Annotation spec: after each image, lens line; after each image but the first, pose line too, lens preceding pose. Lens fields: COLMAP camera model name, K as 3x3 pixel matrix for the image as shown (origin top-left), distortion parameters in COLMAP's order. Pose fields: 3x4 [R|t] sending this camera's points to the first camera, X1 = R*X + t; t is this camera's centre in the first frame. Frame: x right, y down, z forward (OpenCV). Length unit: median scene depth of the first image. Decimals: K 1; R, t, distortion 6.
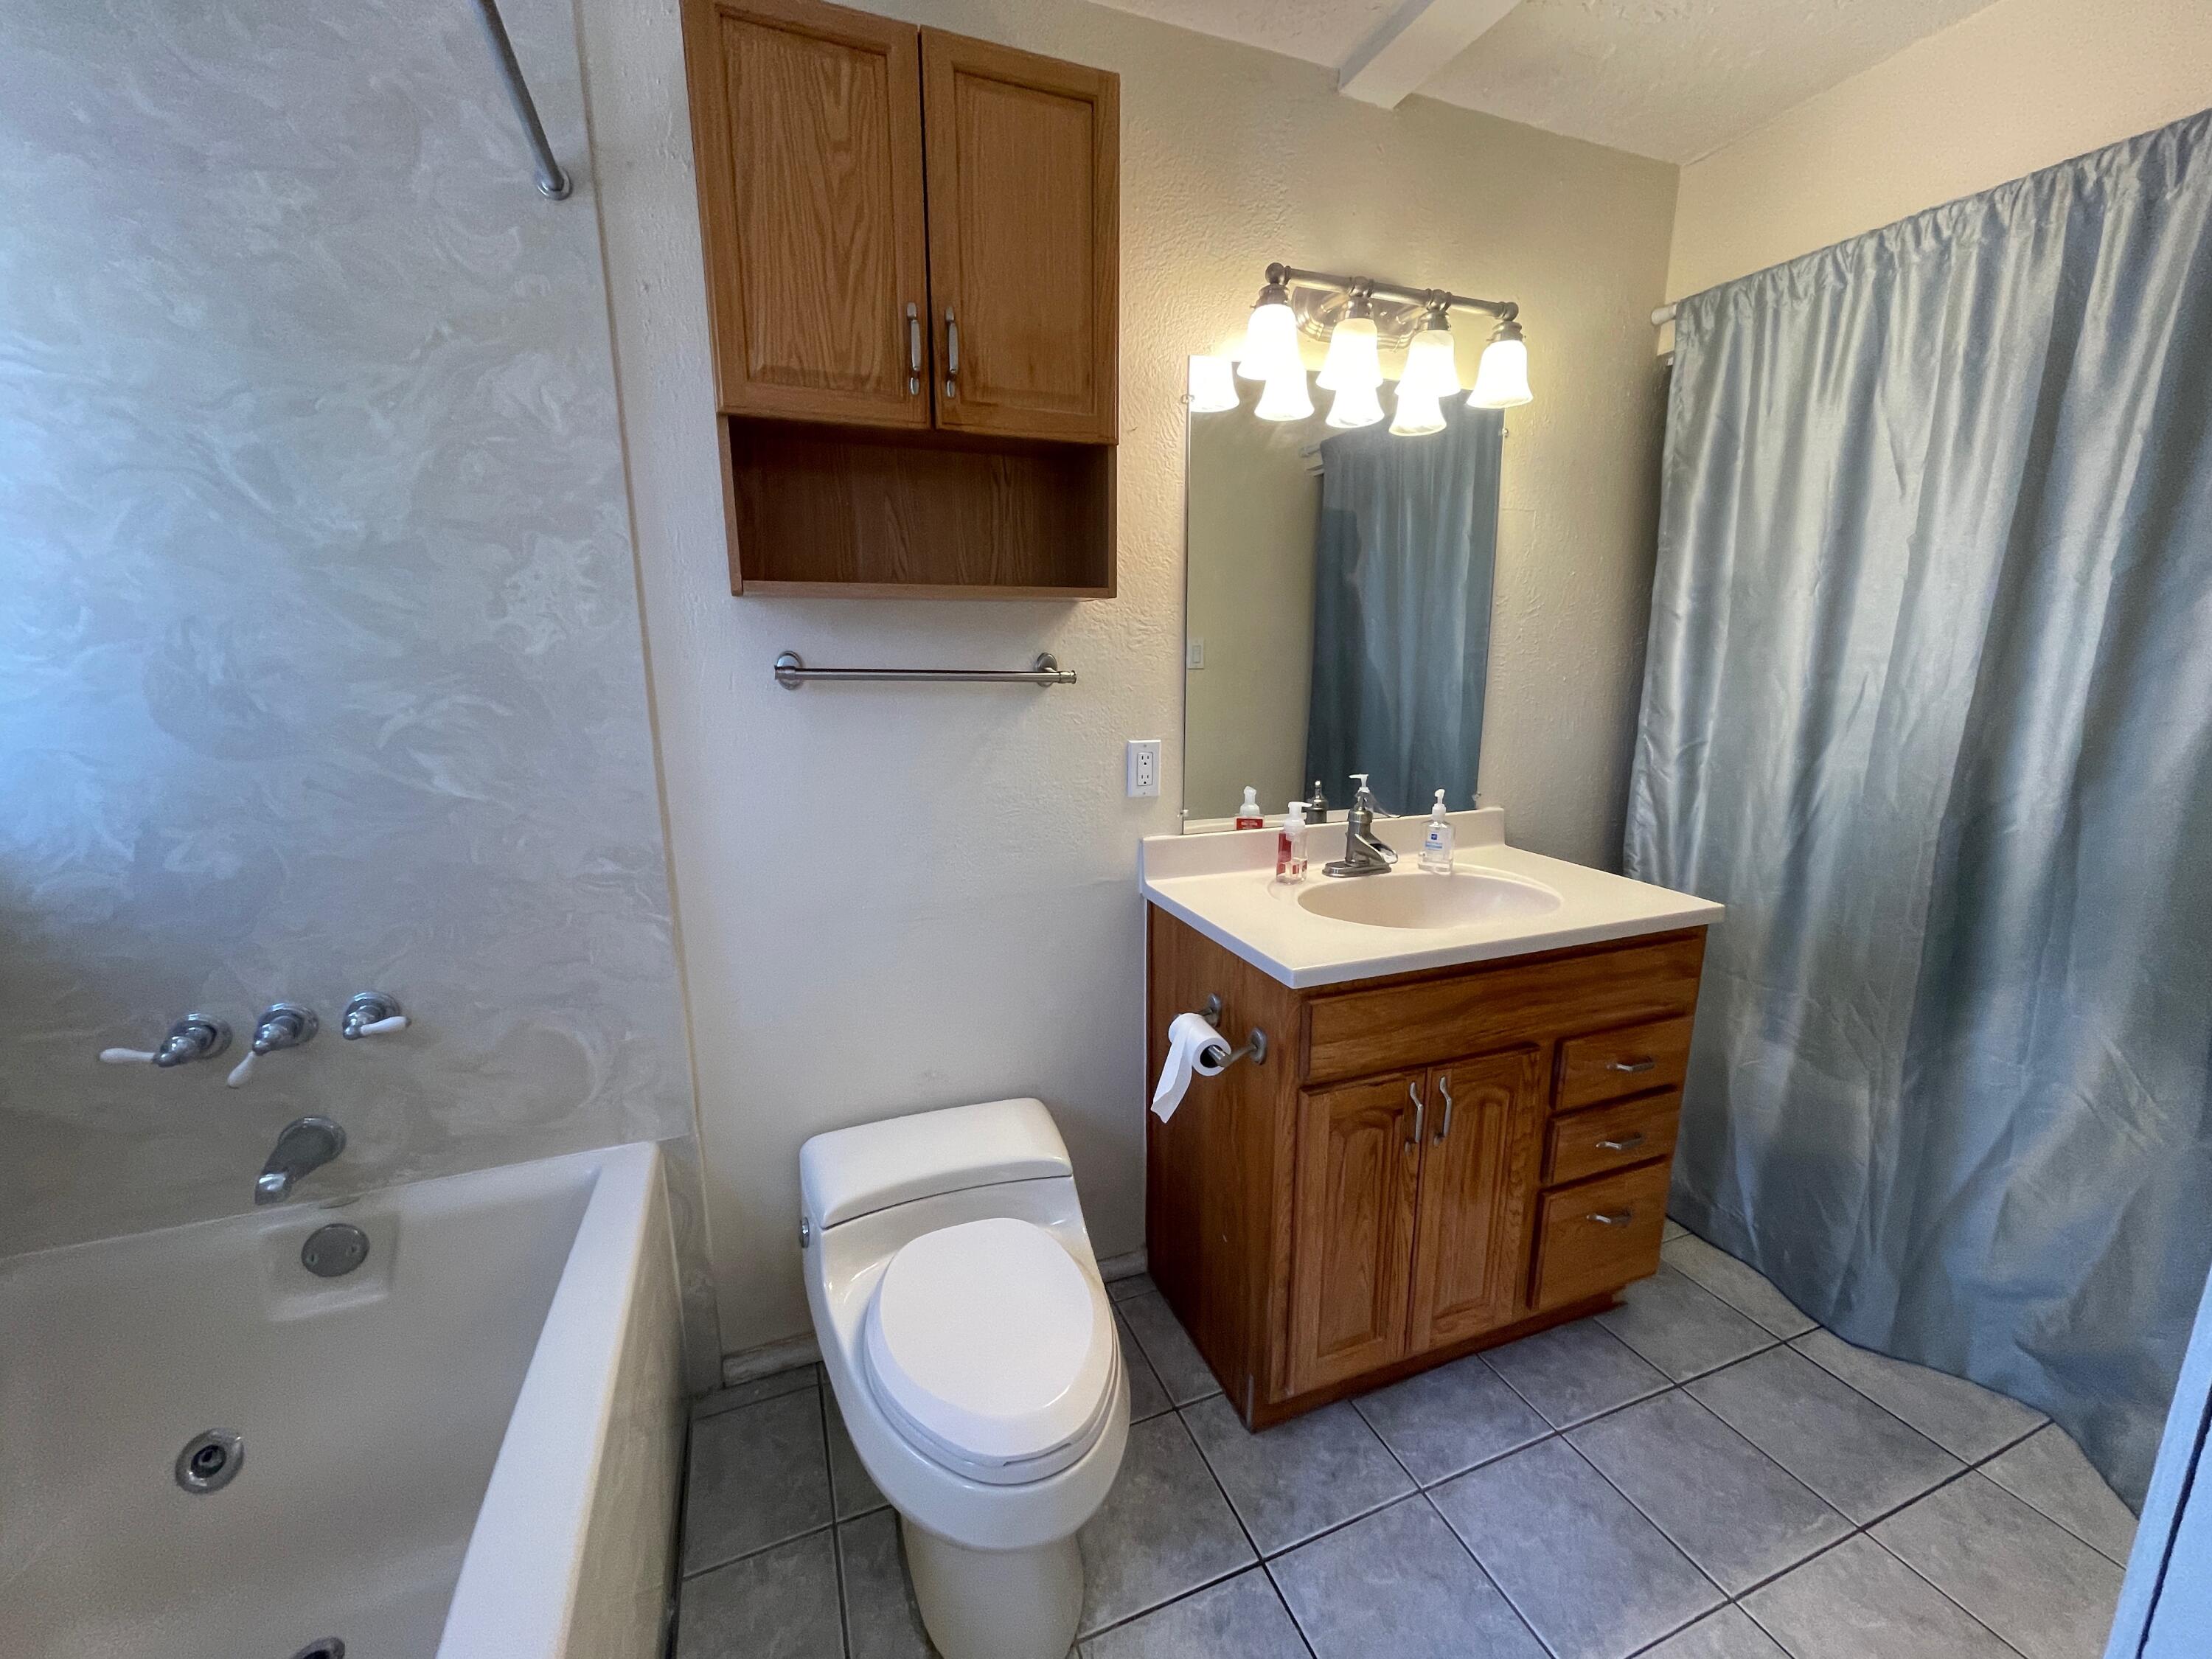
lens RADIAL K [[892.5, 0, 1091.6], [0, 892.5, 823.2], [0, 0, 1]] dist [0.003169, 0.000443]
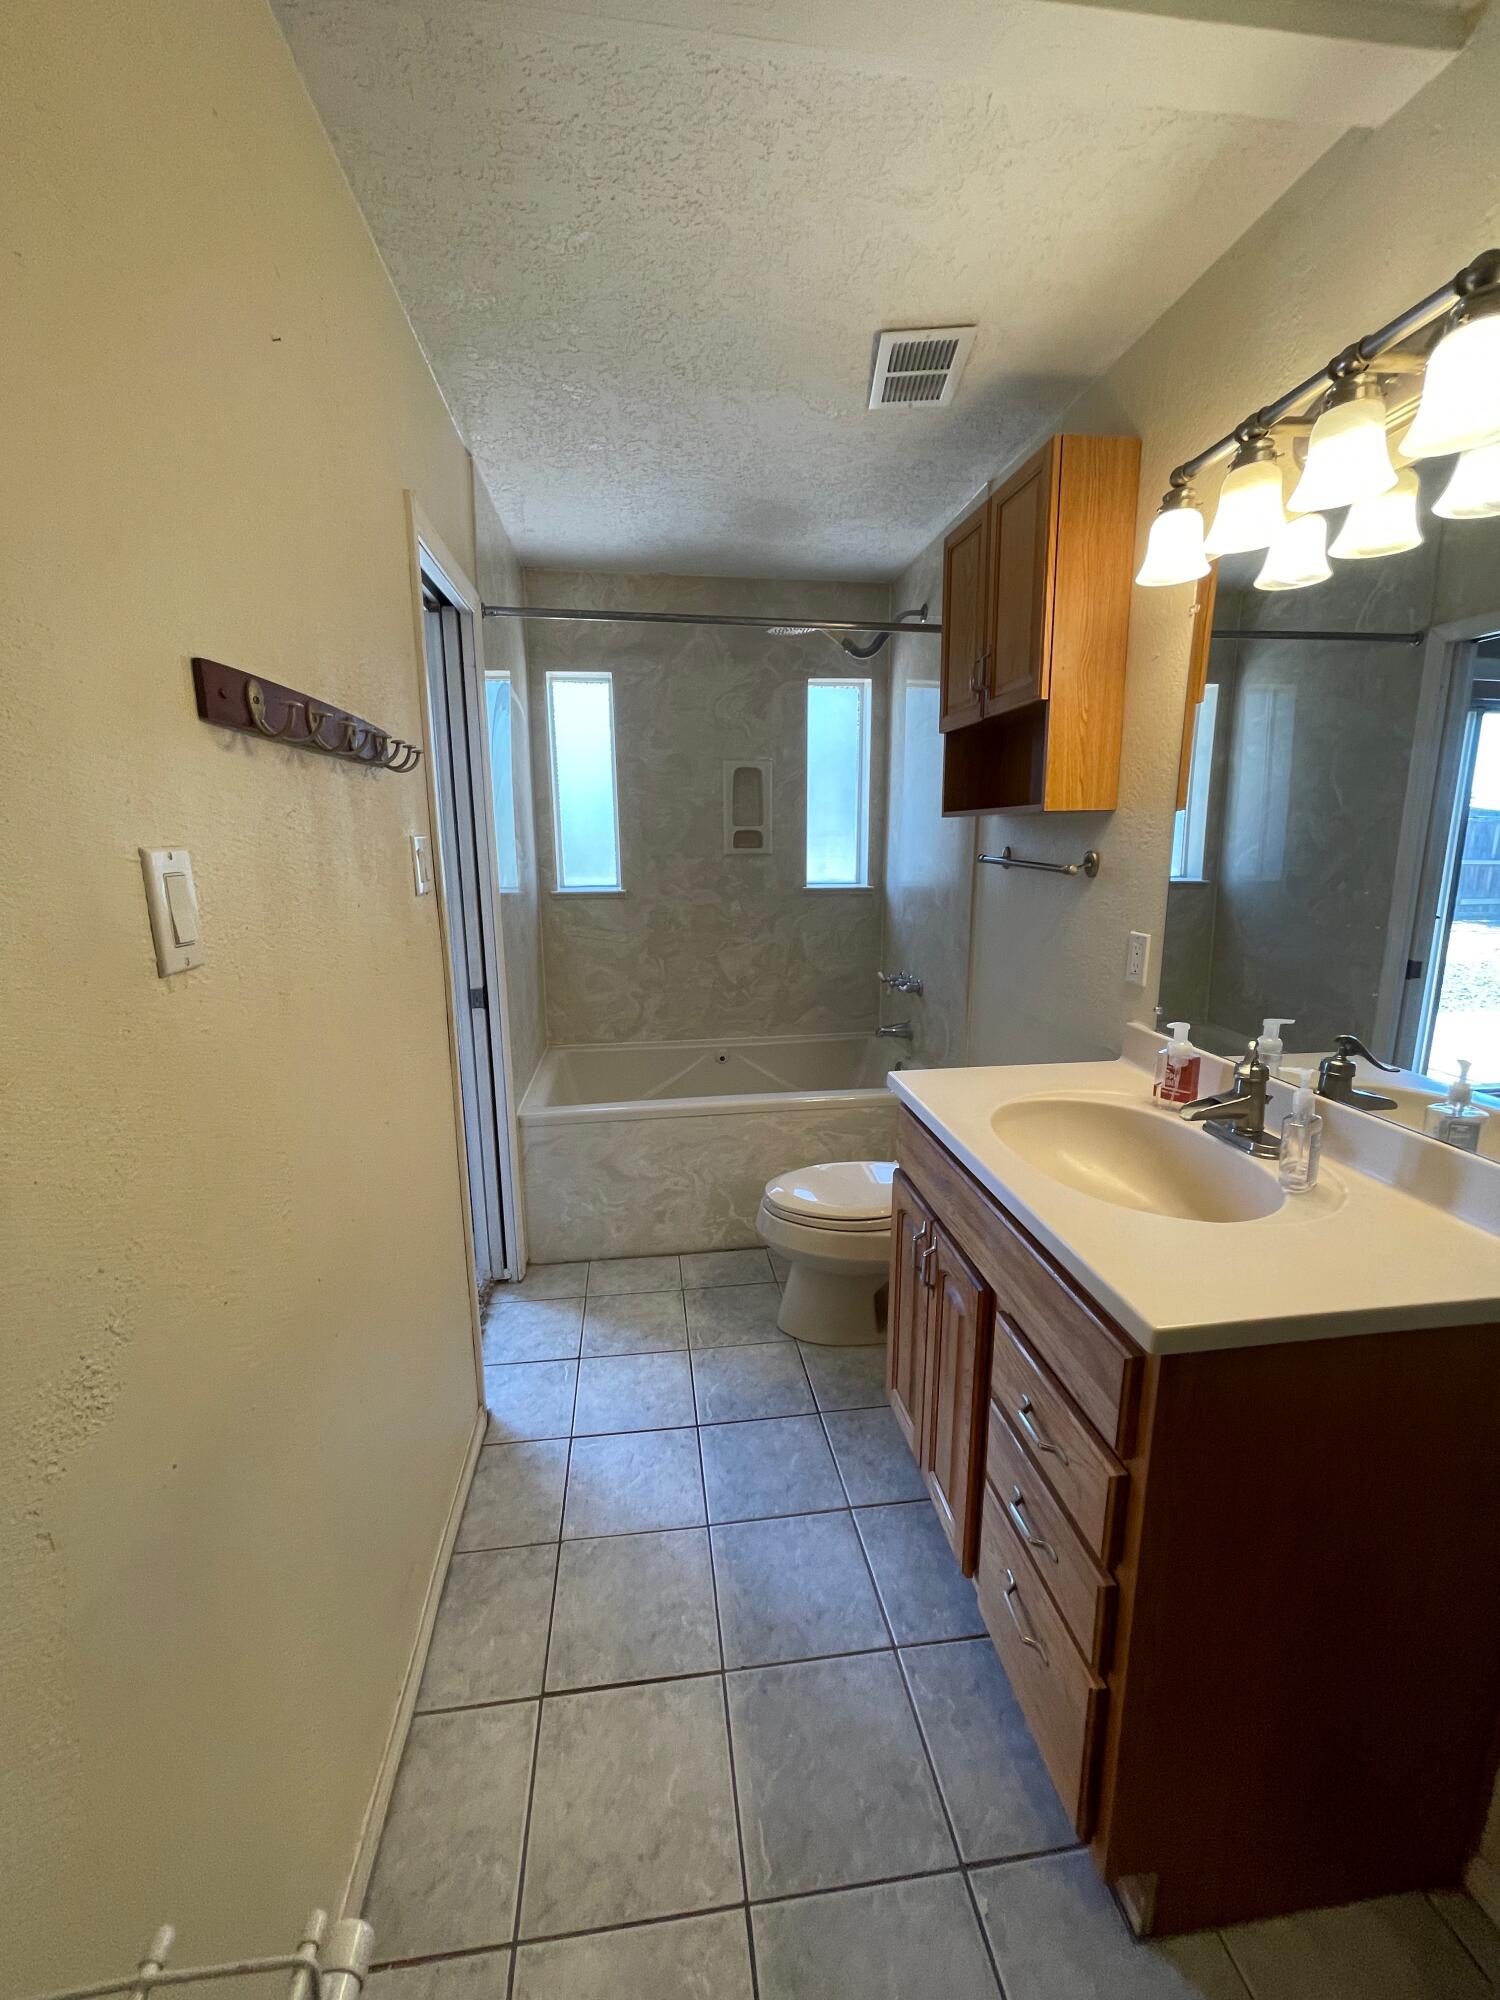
lens RADIAL K [[807.0, 0, 742.0], [0, 807.0, 1000.0], [0, 0, 1]] dist [0.003169, 0.000443]
pose [[-0.240262, 0.187933, -0.952342, 1.300479], [-0.195975, 0.951487, 0.237206, -0.176572], [0.950720, 0.243626, -0.191776, 0.855944]]
